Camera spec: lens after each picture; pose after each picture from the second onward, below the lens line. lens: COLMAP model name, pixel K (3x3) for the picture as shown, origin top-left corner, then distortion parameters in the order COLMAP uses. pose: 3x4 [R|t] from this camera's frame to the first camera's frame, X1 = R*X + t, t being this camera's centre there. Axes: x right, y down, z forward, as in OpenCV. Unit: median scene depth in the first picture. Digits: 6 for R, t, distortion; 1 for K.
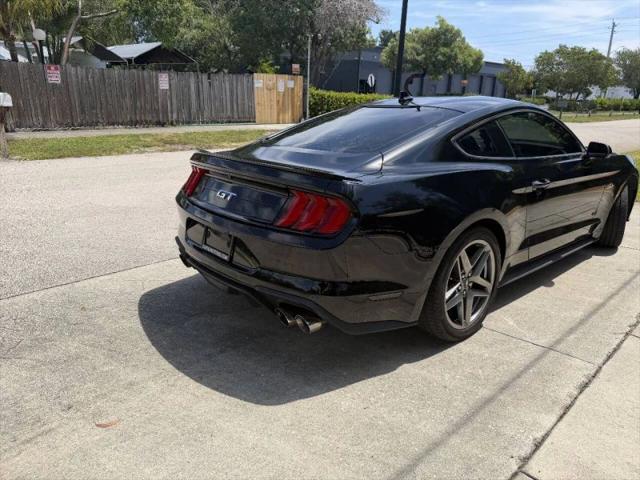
lens RADIAL K [[453.1, 0, 324.2], [0, 453.1, 235.2], [0, 0, 1]] dist [0.018081, -0.028210]
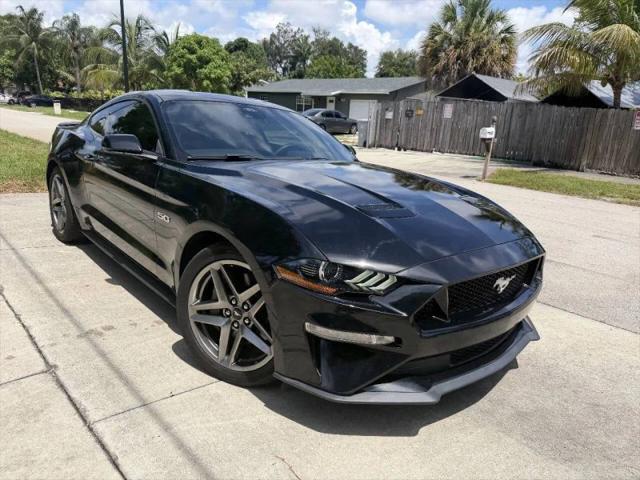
lens RADIAL K [[453.1, 0, 322.1], [0, 453.1, 235.7], [0, 0, 1]] dist [0.018081, -0.028210]
pose [[0.008759, 0.225858, -0.974121, 0.336728], [-0.354947, 0.911425, 0.208130, -0.078686], [0.934846, 0.343938, 0.088151, 0.313244]]
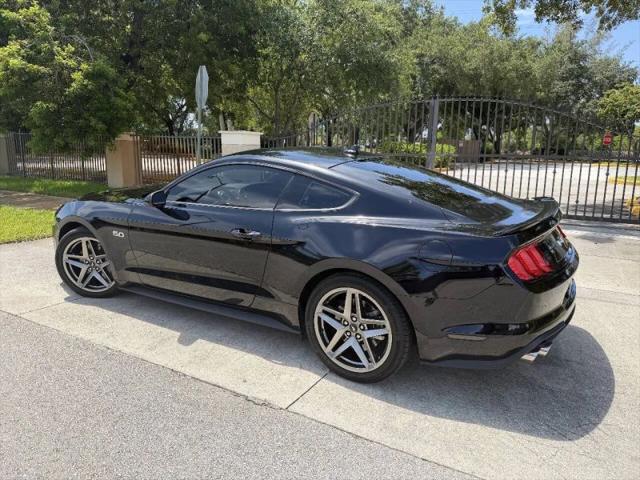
lens RADIAL K [[453.1, 0, 319.5], [0, 453.1, 240.6], [0, 0, 1]] dist [0.018081, -0.028210]
pose [[-0.293420, -0.240397, 0.925265, -0.192204], [0.261317, 0.910836, 0.319517, -0.107188], [-0.919575, 0.335539, -0.204438, 0.311028]]
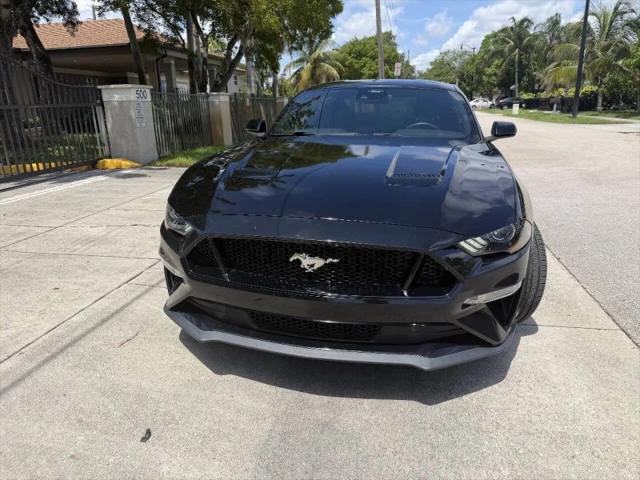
lens RADIAL K [[453.1, 0, 323.2], [0, 453.1, 240.4], [0, 0, 1]] dist [0.018081, -0.028210]
pose [[-0.812754, 0.148957, -0.563243, 0.269352], [-0.183518, 0.852092, 0.490163, -0.122769], [0.552948, 0.501747, -0.665205, 0.465549]]
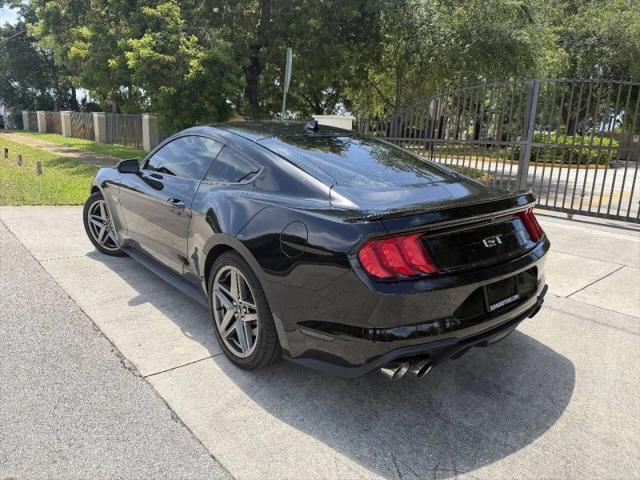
lens RADIAL K [[453.1, 0, 321.5], [0, 453.1, 233.6], [0, 0, 1]] dist [0.018081, -0.028210]
pose [[0.035970, -0.259241, 0.965143, -0.193754], [0.261712, 0.934506, 0.241258, -0.072095], [-0.964476, 0.243911, 0.101461, 0.213777]]
